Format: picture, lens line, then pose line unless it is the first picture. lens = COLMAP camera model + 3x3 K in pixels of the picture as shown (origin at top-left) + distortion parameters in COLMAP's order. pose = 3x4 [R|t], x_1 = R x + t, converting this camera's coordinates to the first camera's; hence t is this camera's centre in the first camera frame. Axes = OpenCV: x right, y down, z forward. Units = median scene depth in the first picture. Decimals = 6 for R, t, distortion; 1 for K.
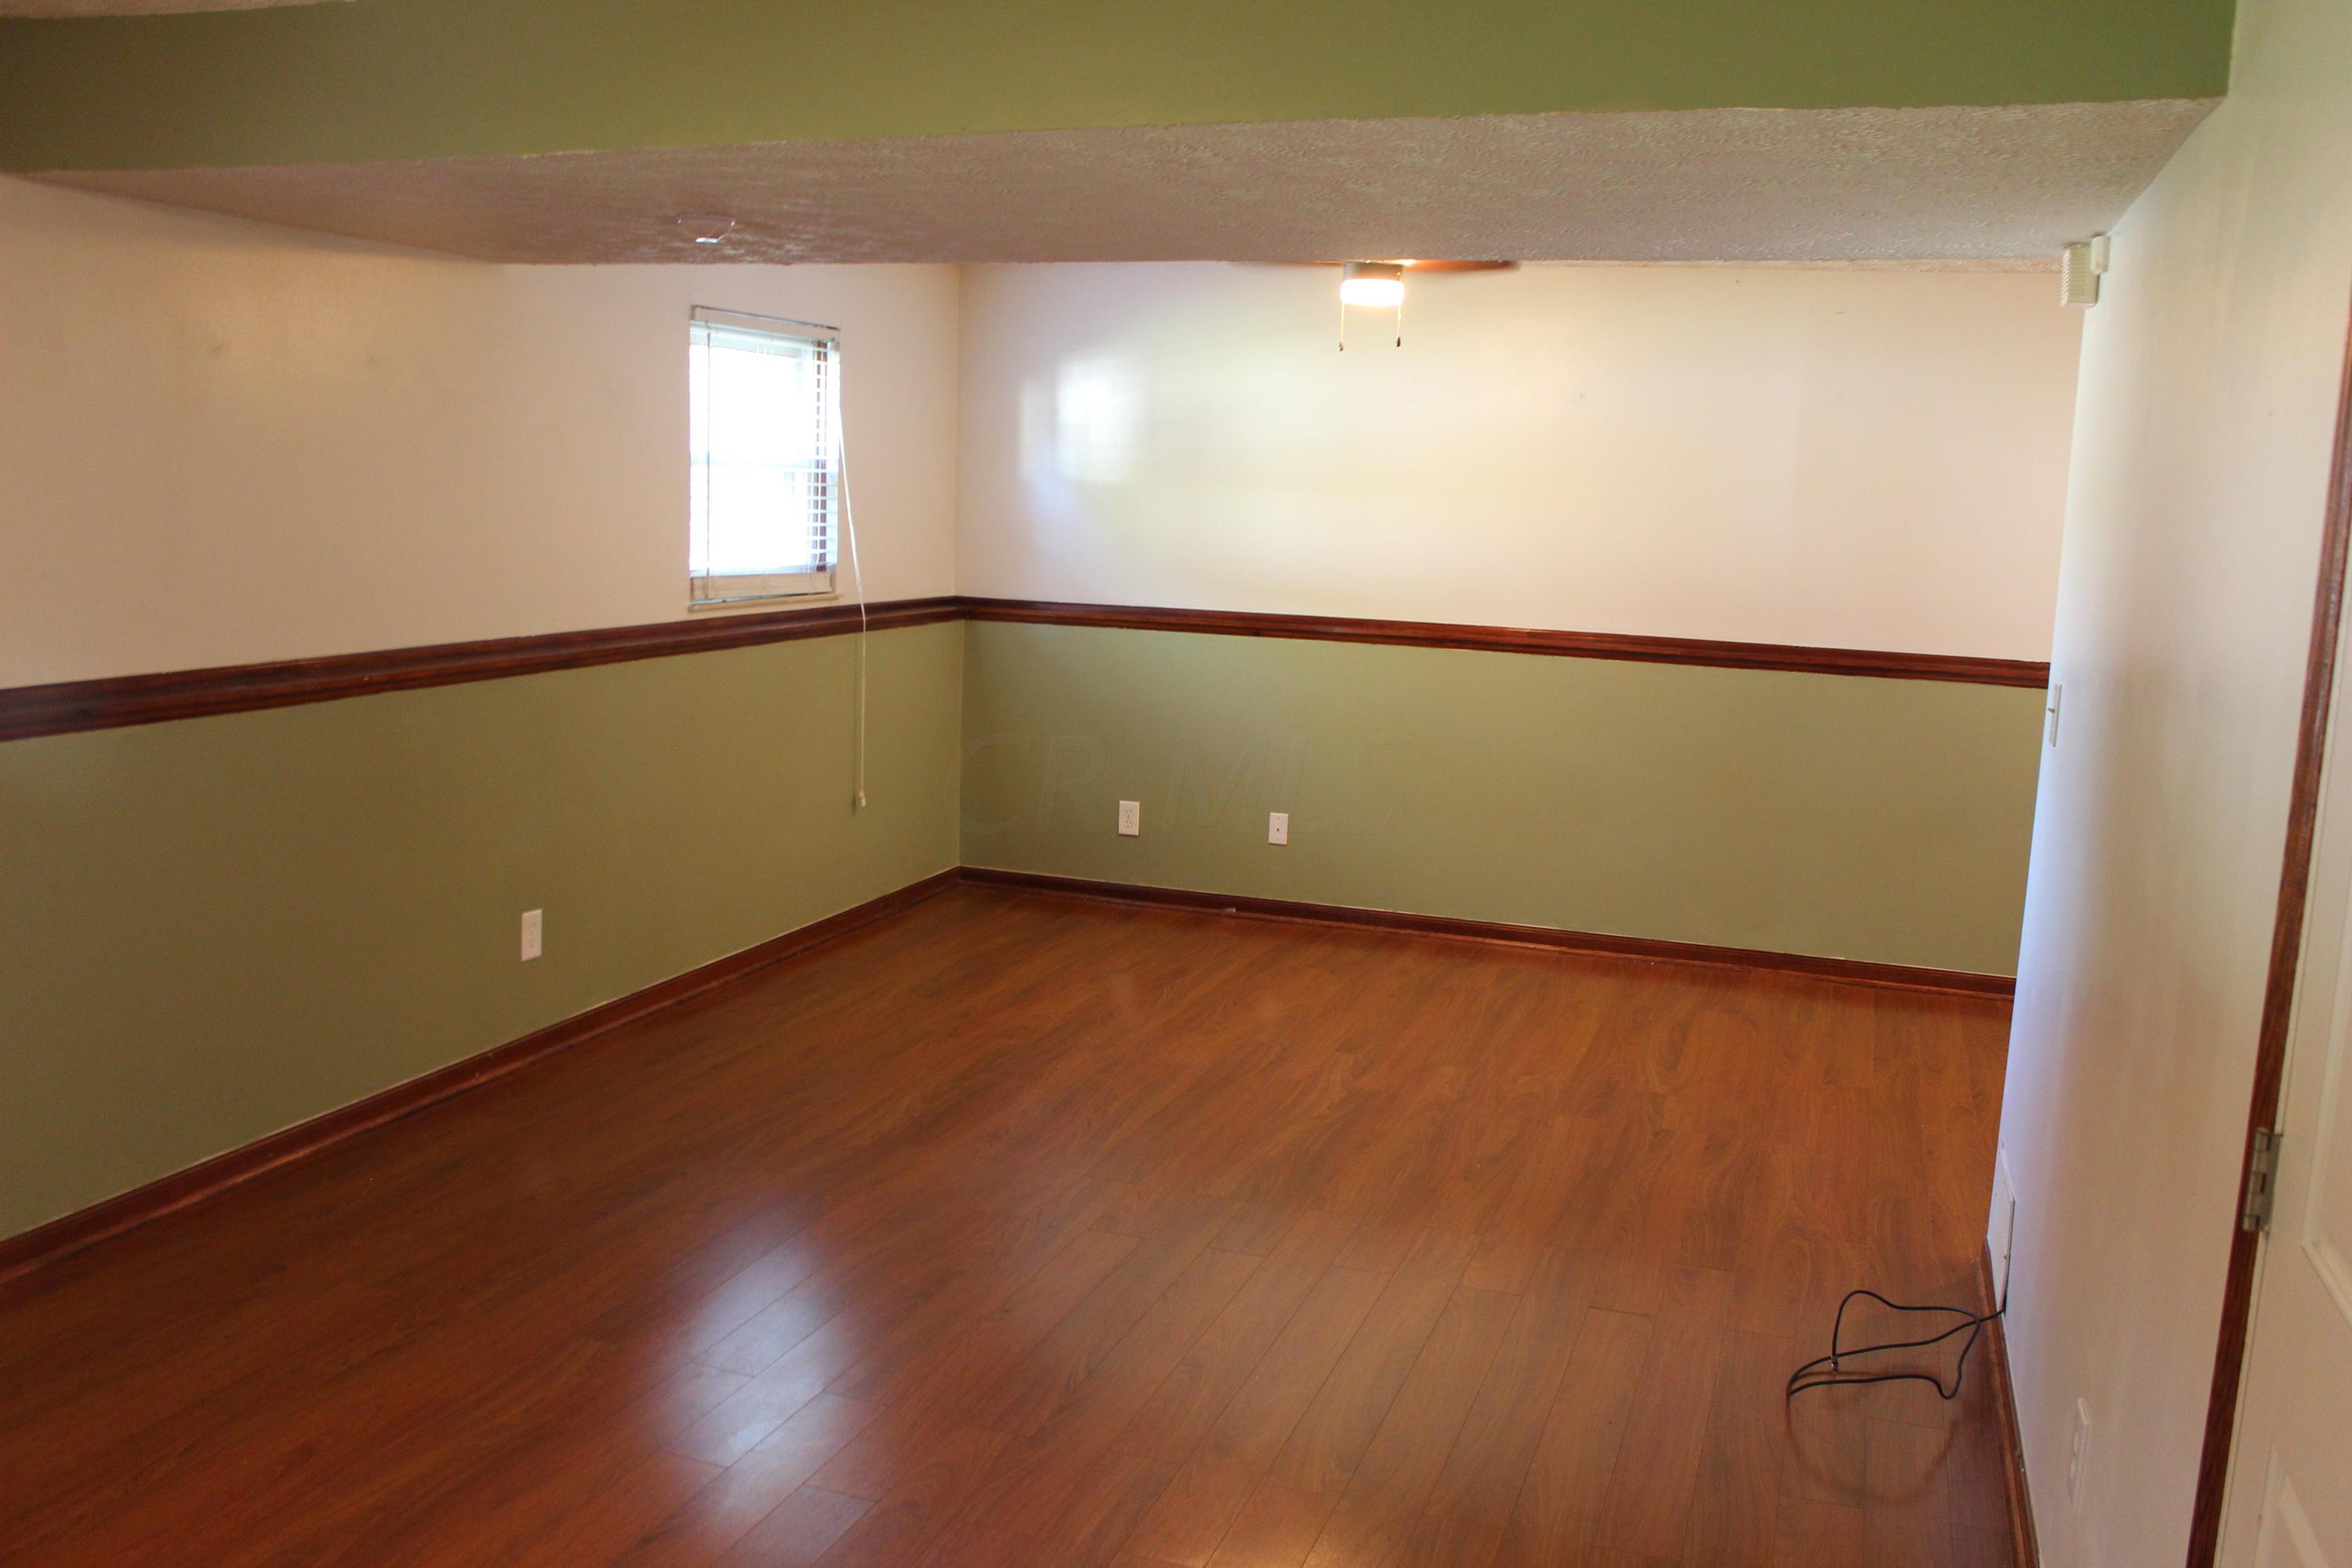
lens RADIAL K [[1965.0, 0, 1178.1], [0, 1965.0, 791.3], [0, 0, 1]] dist [-0.119206, 0.064336]
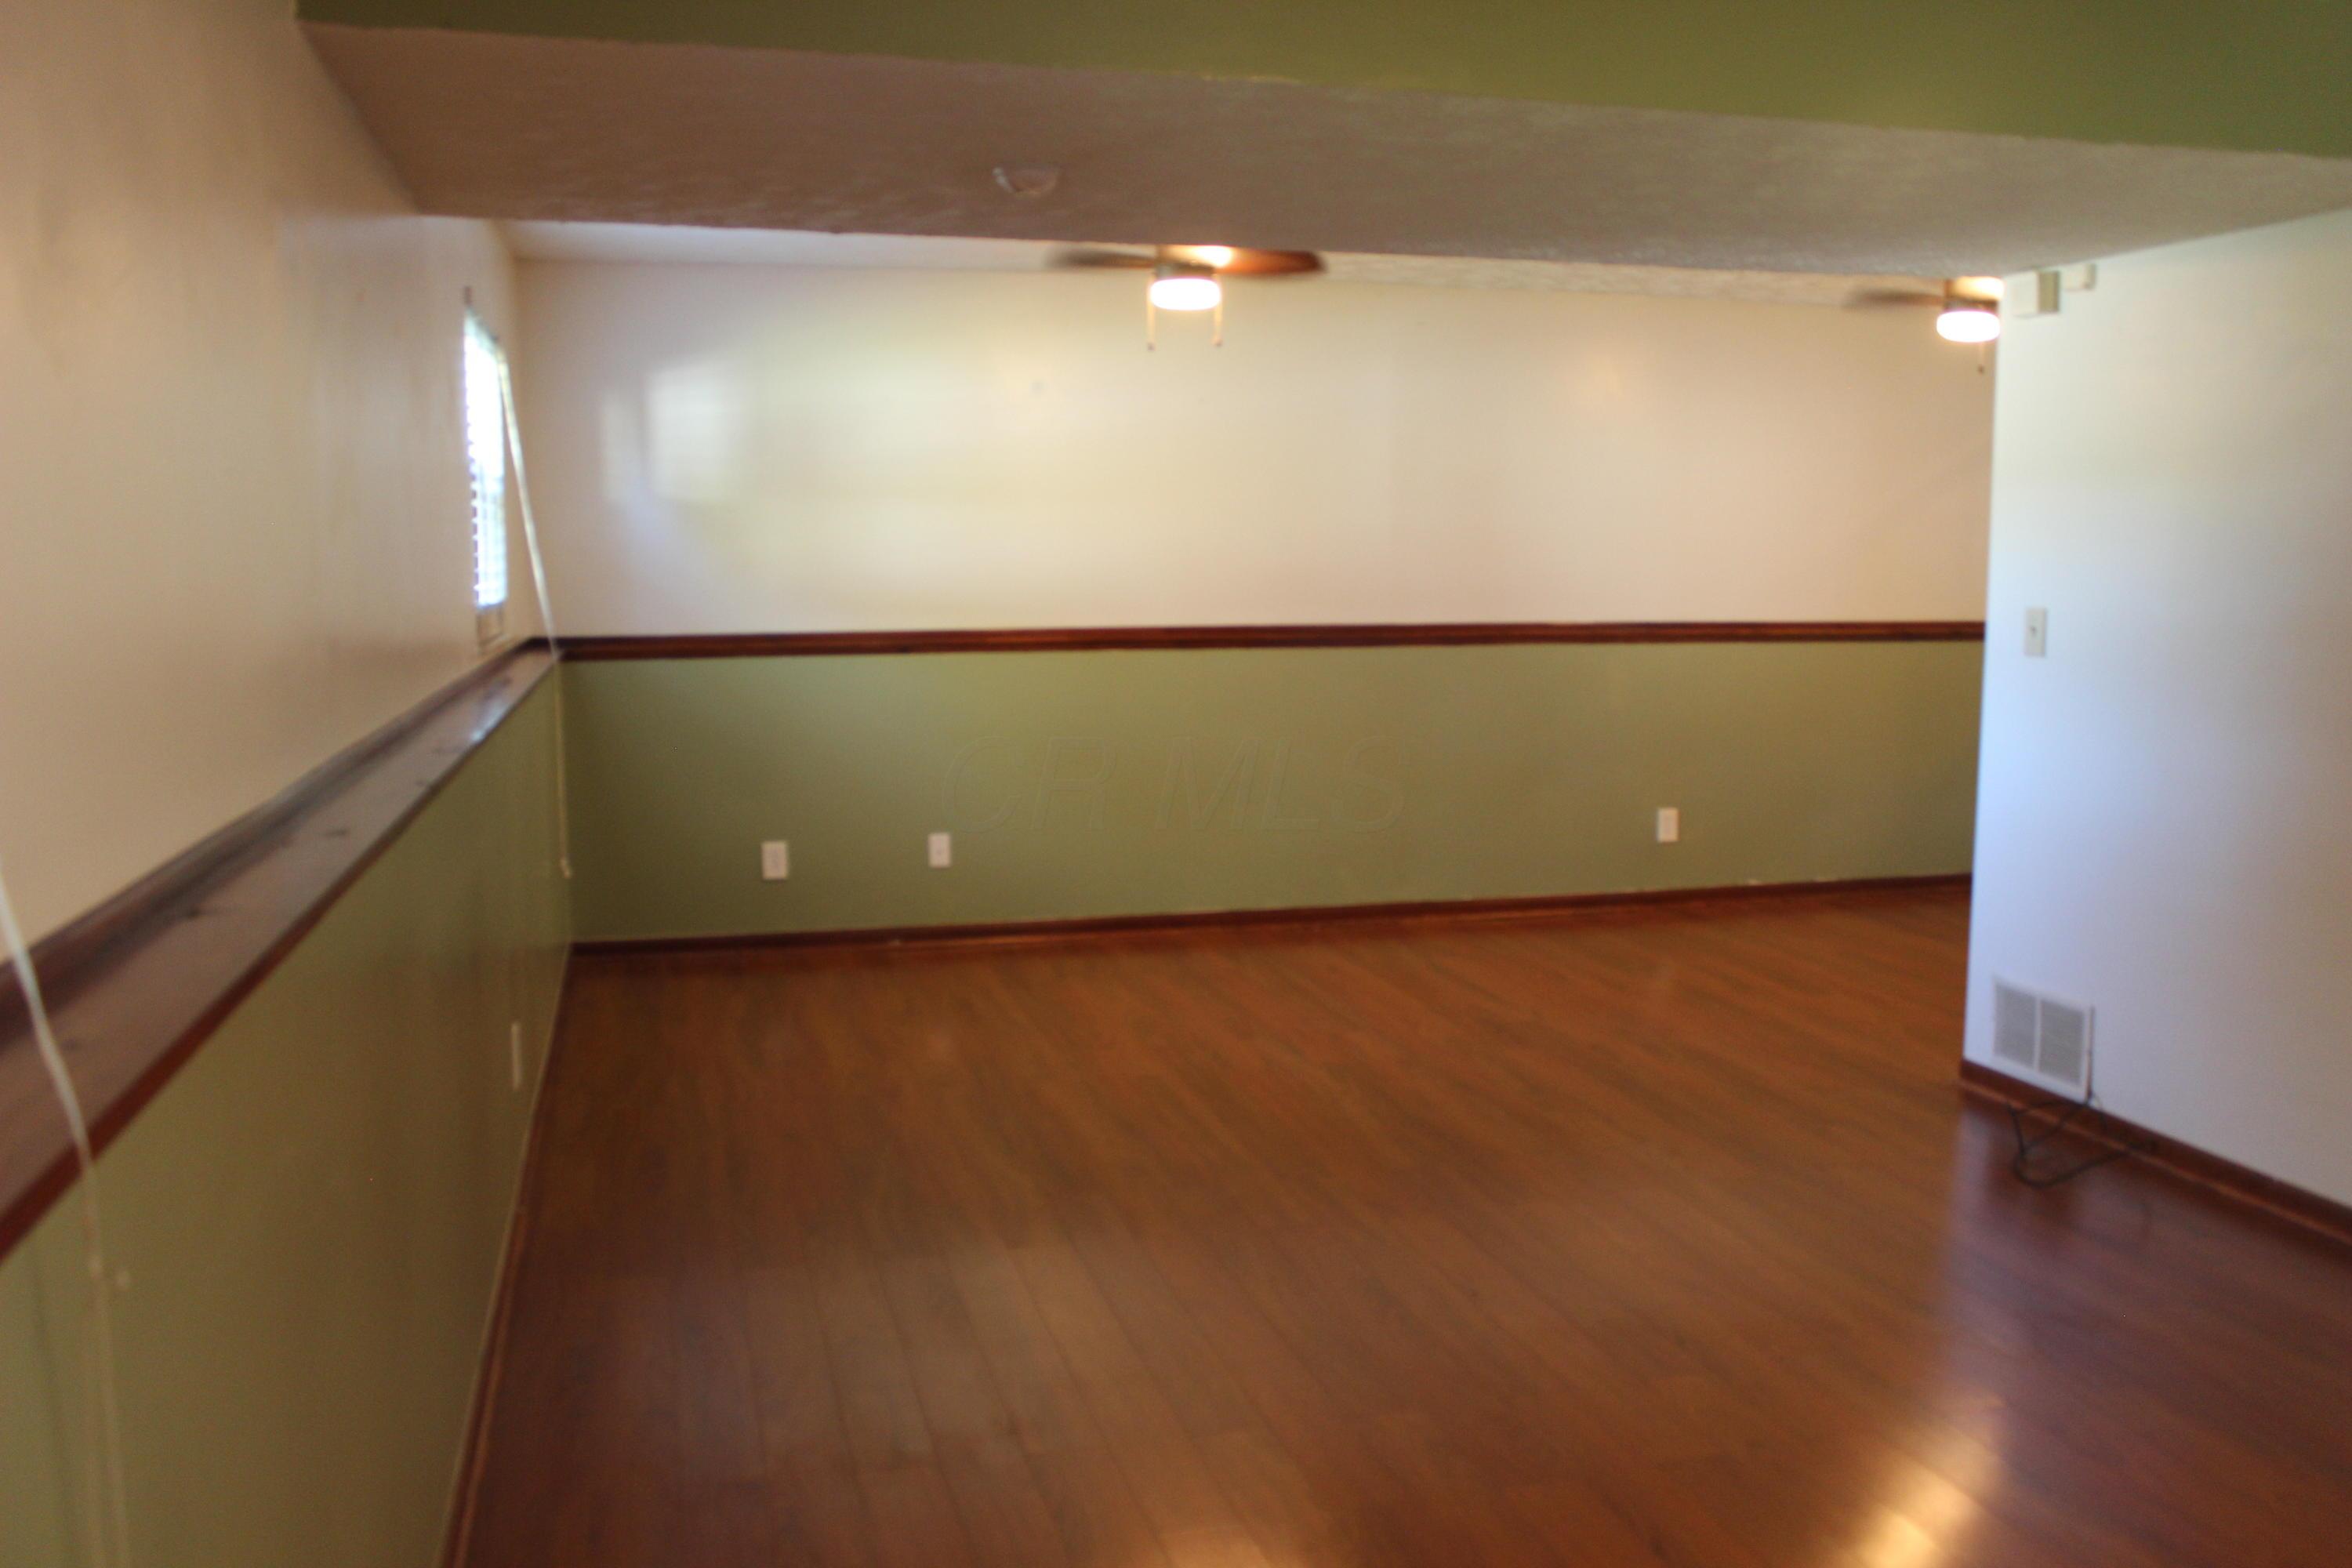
lens RADIAL K [[1965.0, 0, 1175.5], [0, 1965.0, 770.2], [0, 0, 1]] dist [-0.119206, 0.064336]
pose [[0.827873, -0.099662, 0.551990, -0.381859], [0.117528, 0.993065, 0.003030, -0.009552], [-0.548464, 0.062366, 0.833845, 0.129101]]
